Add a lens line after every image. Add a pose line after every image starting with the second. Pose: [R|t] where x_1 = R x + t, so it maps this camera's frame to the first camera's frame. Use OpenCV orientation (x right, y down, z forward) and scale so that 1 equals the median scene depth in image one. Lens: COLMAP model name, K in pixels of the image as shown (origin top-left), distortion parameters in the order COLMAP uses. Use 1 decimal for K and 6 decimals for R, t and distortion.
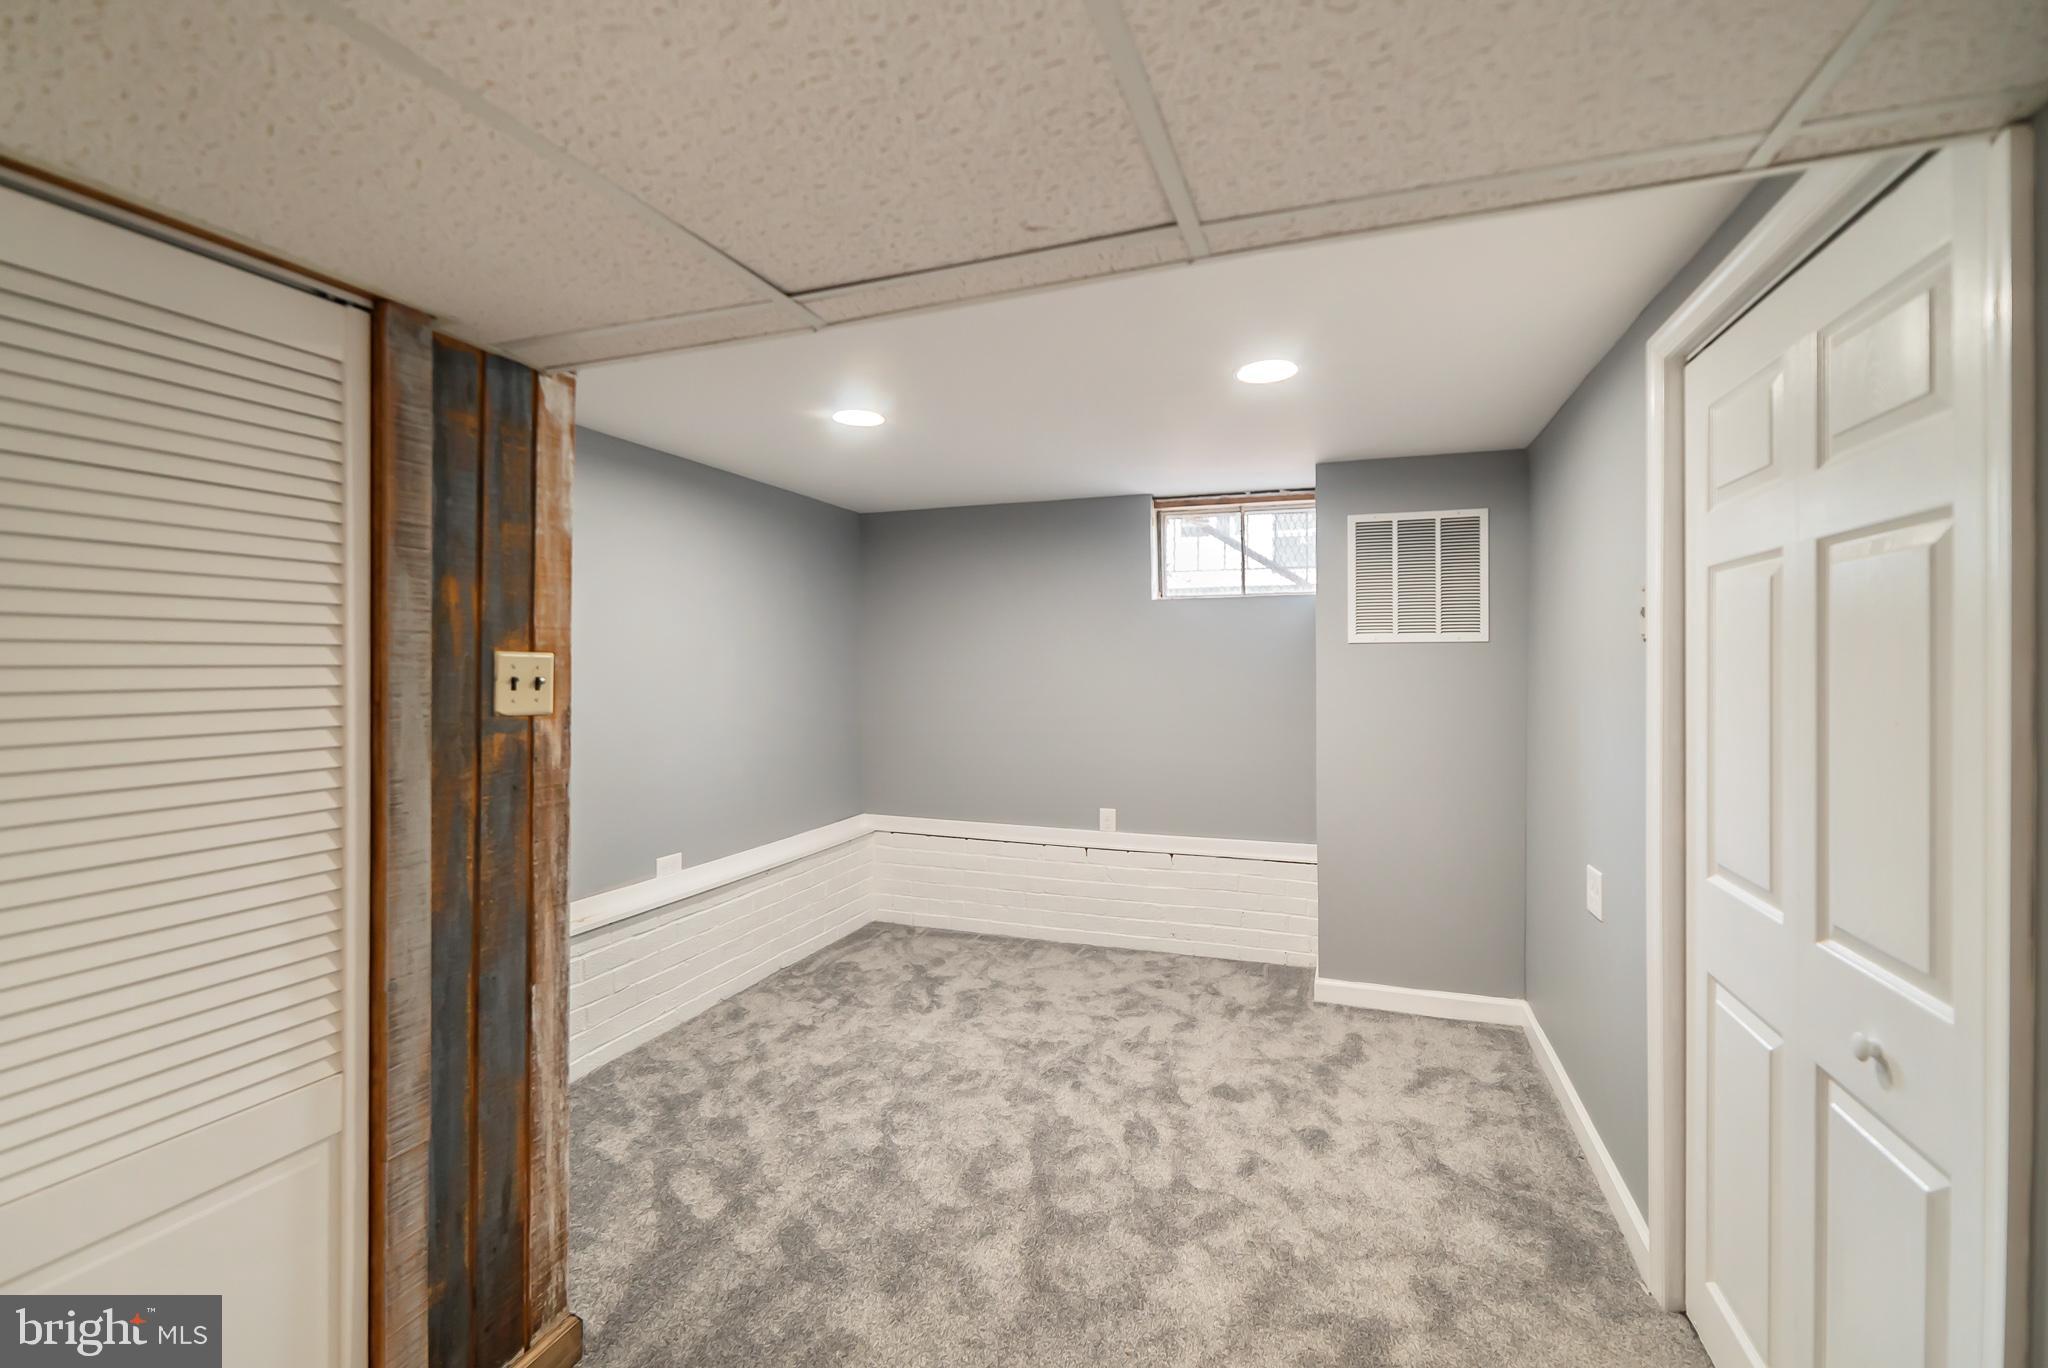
lens RADIAL K [[833.3, 0, 1070.9], [0, 833.3, 664.0], [0, 0, 1]] dist [0.001099, 0.000103]
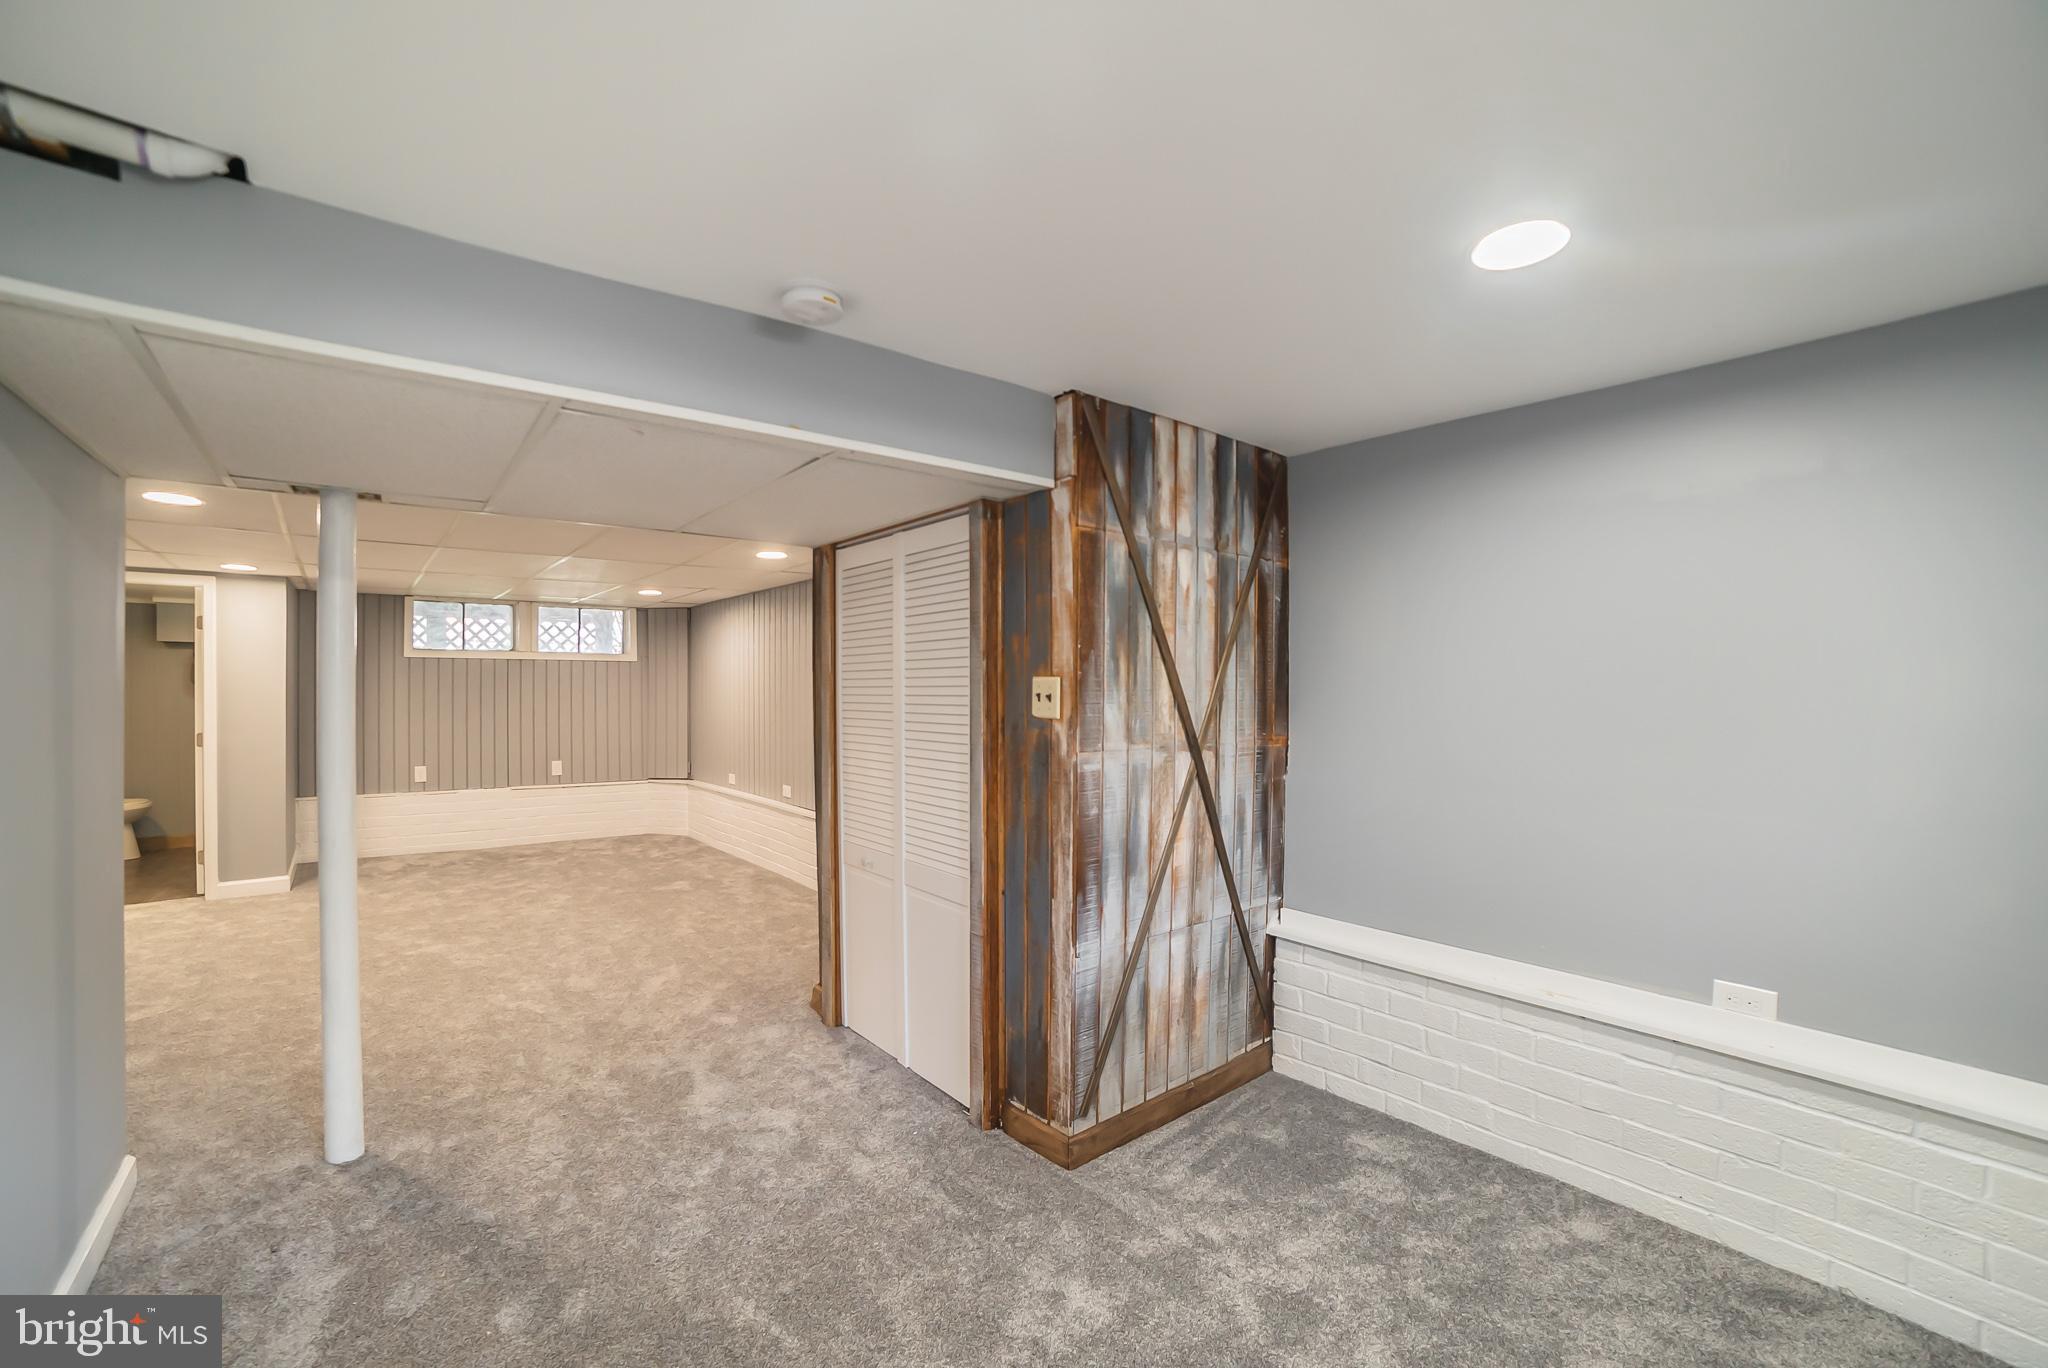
lens RADIAL K [[847.7, 0, 1026.1], [0, 847.7, 713.4], [0, 0, 1]] dist [-0.001585, -0.000037]
pose [[-0.492592, 0.036256, -0.869505, 0.689466], [0.001771, 0.999171, 0.040660, -0.010279], [0.870258, 0.018489, -0.492248, 1.670386]]
